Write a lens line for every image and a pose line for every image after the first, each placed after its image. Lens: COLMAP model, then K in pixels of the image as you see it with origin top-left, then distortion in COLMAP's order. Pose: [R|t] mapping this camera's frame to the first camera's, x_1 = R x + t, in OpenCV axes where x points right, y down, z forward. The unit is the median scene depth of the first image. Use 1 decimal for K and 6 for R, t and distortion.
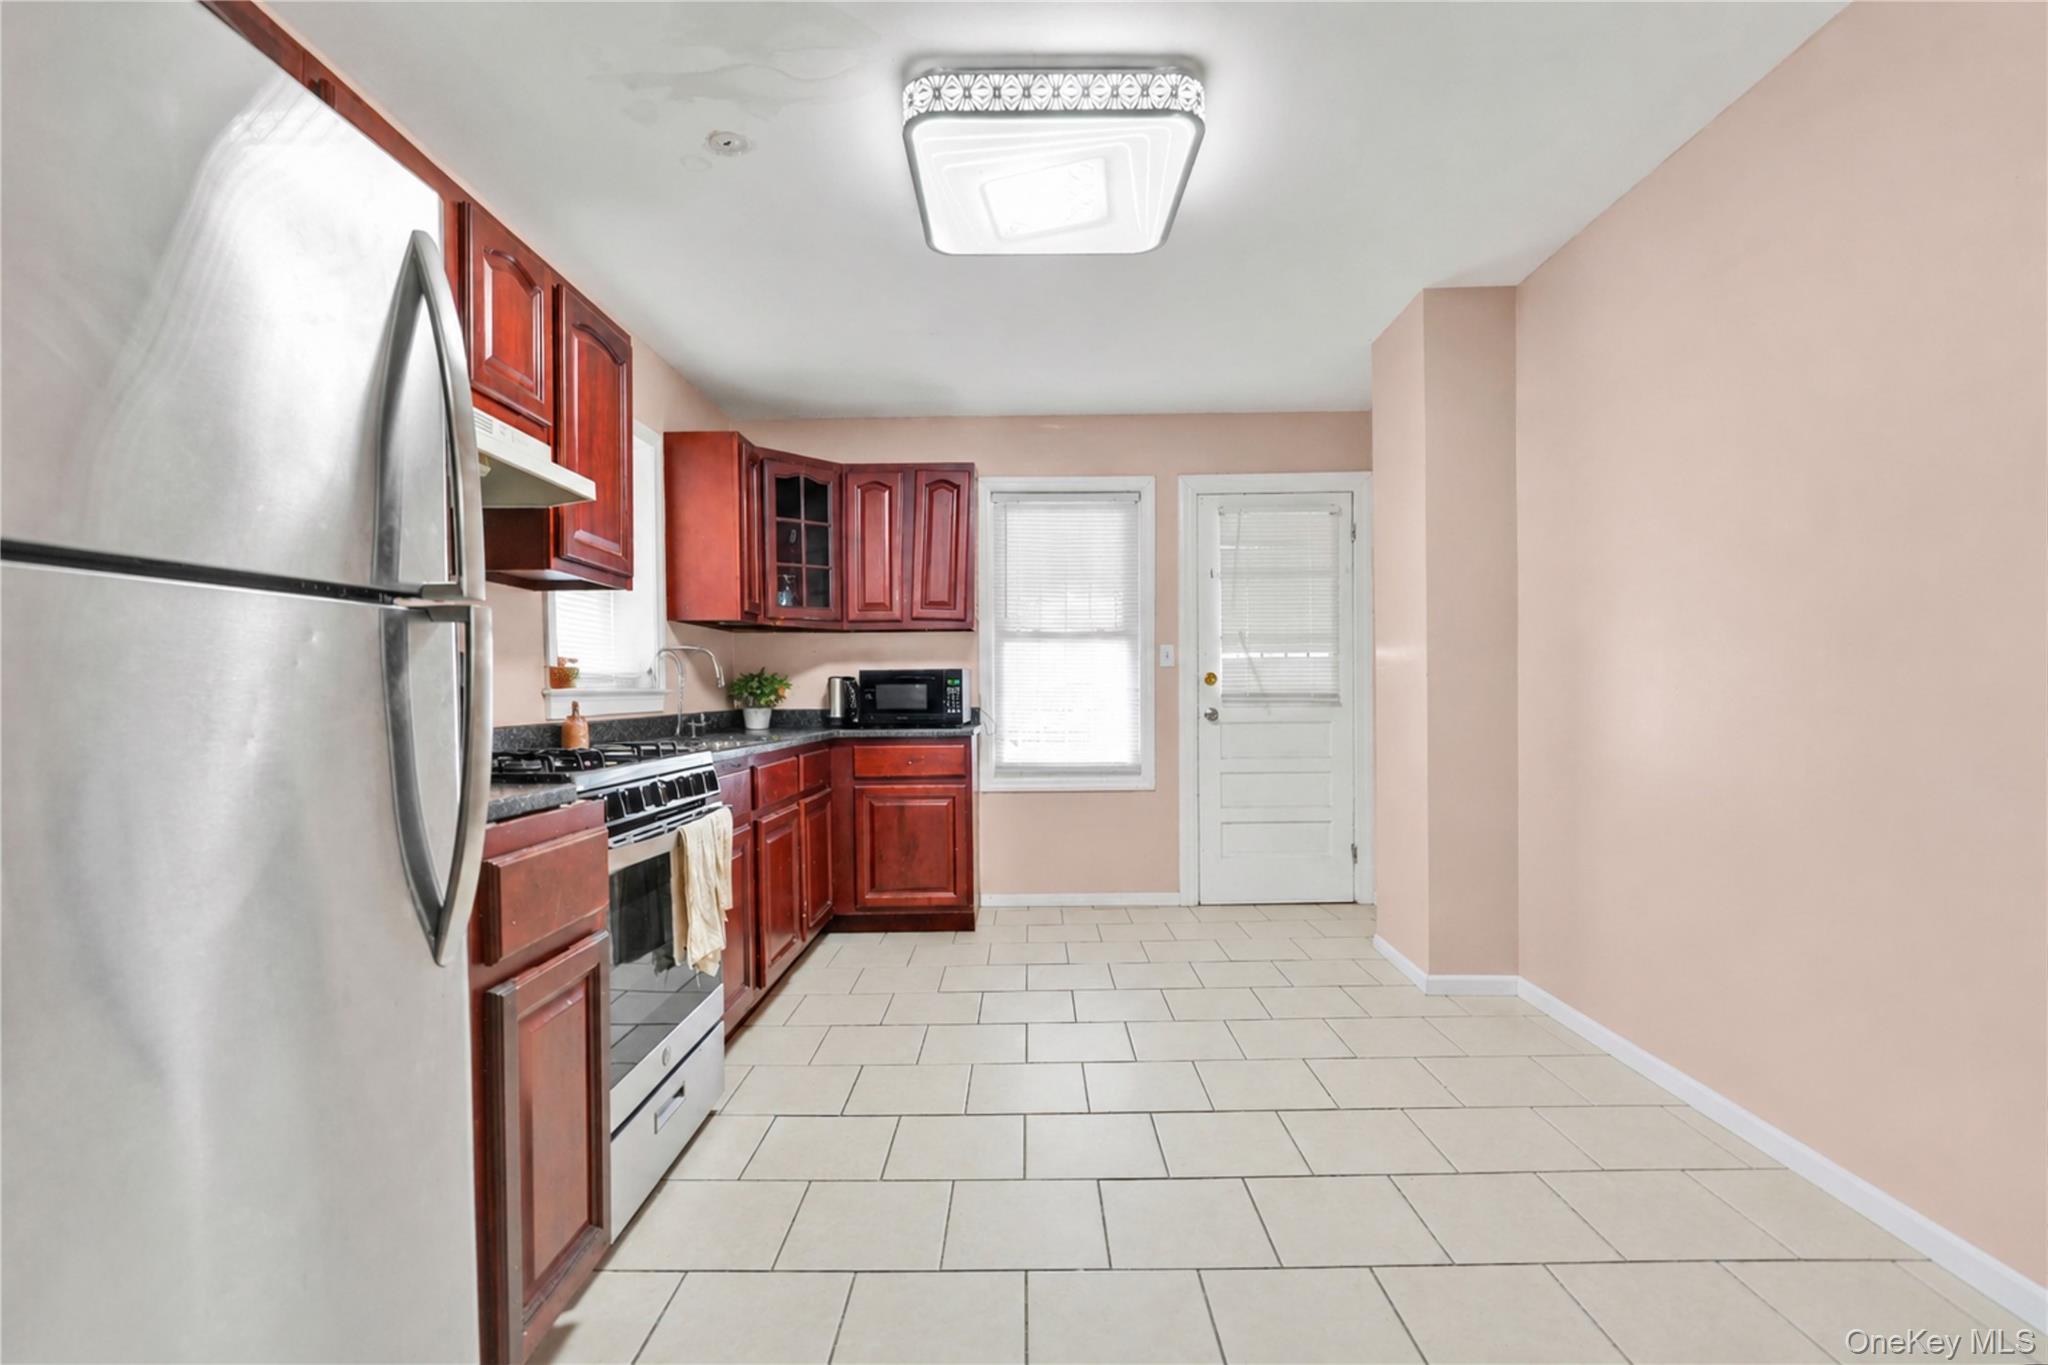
lens RADIAL K [[928.6, 0, 1020.8], [0, 928.6, 713.8], [0, 0, 1]] dist [0.002111, 0.000293]
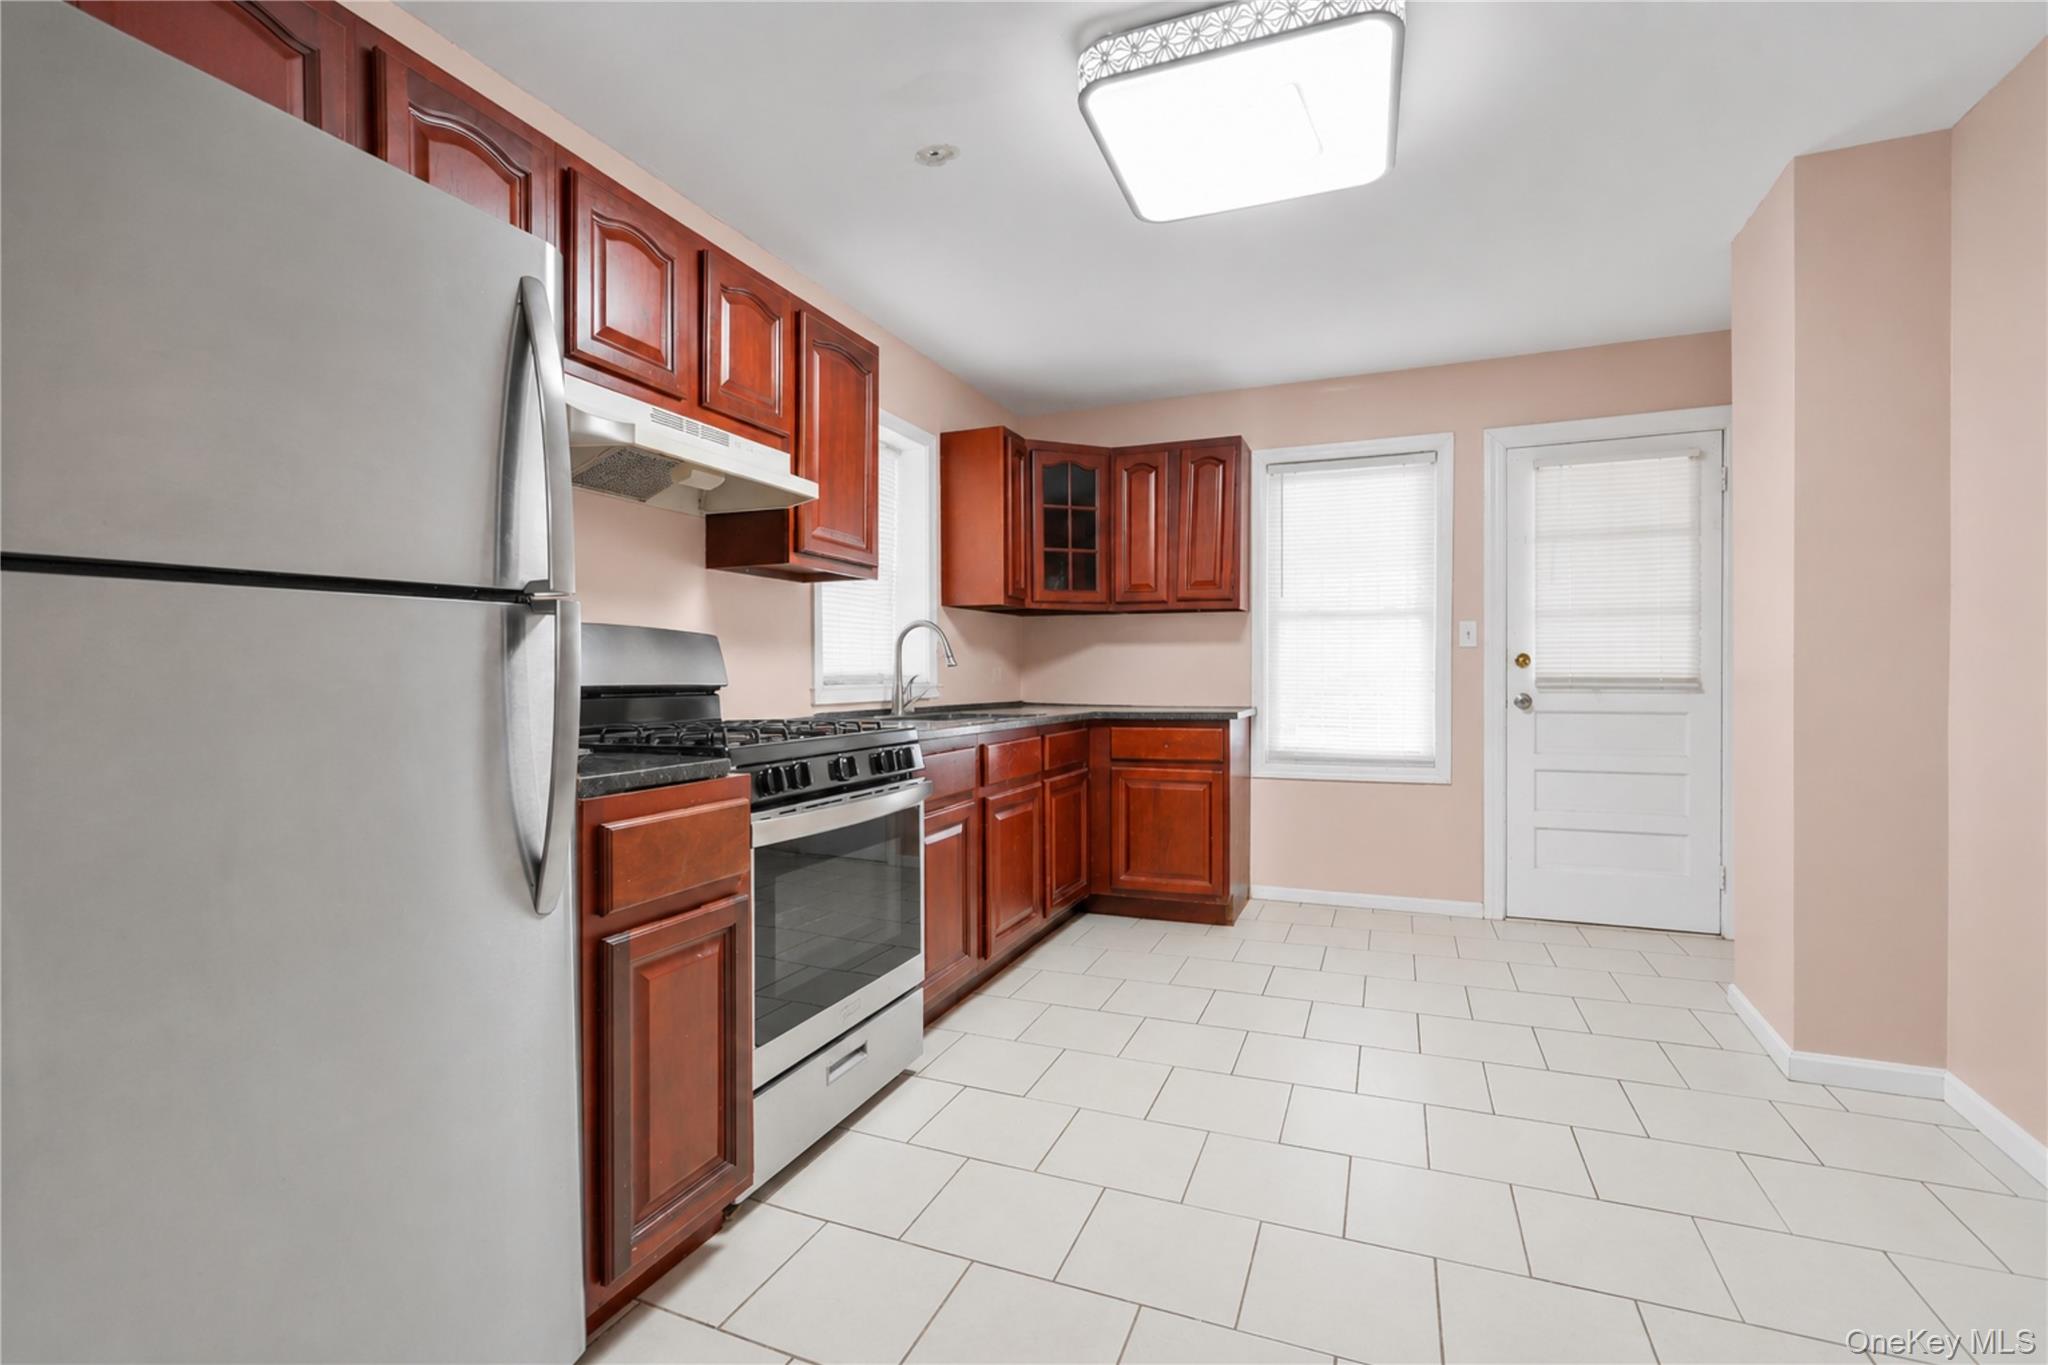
lens RADIAL K [[911.7, 0, 1031.3], [0, 911.7, 686.7], [0, 0, 1]] dist [-0.000545, 0.000396]
pose [[0.932532, 0.010749, -0.360927, 0.102582], [-0.013319, 0.999901, -0.004635, -0.003587], [0.360841, 0.009129, 0.932583, 0.050063]]
